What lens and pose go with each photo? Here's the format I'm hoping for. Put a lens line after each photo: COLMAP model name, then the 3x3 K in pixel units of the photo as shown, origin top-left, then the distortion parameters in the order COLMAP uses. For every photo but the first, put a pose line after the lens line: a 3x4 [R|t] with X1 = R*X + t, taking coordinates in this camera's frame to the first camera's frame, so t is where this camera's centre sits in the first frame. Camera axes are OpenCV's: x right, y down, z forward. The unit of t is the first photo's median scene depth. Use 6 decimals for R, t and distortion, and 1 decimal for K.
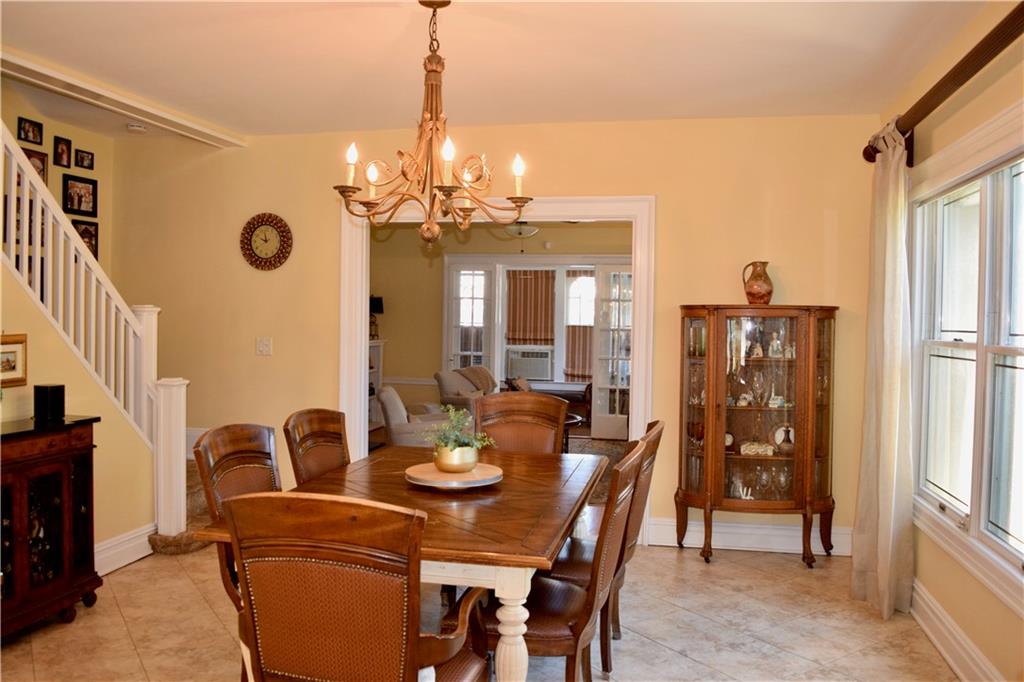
lens RADIAL K [[799.3, 0, 512.0], [0, 799.3, 341.0], [0, 0, 1]] dist [-0.086966, 0.002681]
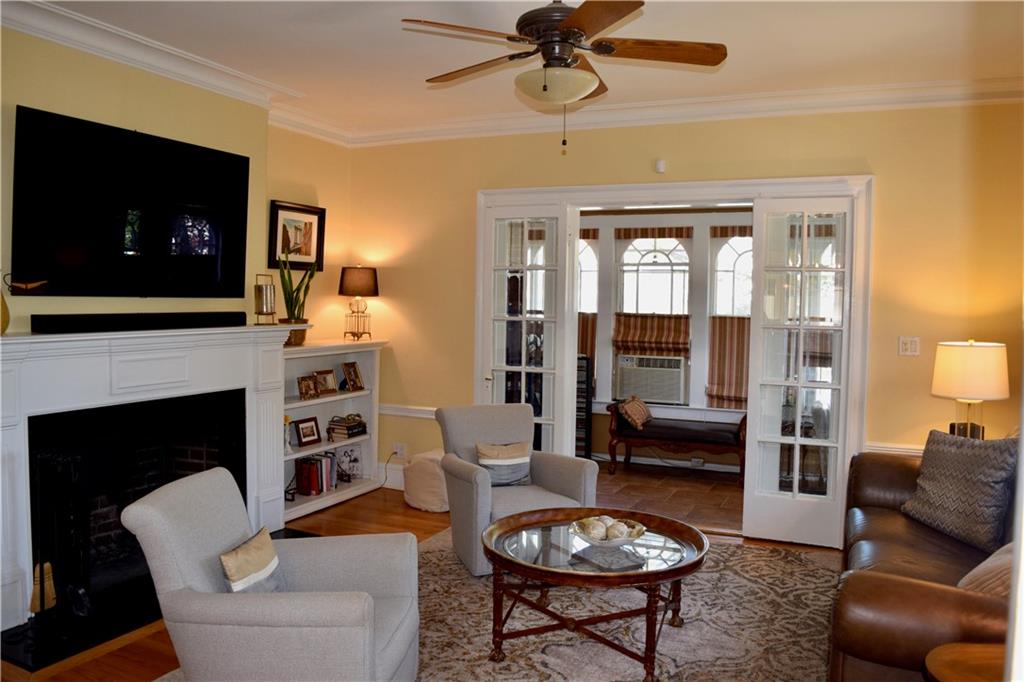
lens RADIAL K [[799.3, 0, 512.0], [0, 799.3, 341.0], [0, 0, 1]] dist [-0.086966, 0.002681]
pose [[0.978528, 0.005085, -0.206051, 0.045784], [-0.001572, 0.999851, 0.017210, -0.010836], [0.206107, -0.016517, 0.978390, 0.374865]]
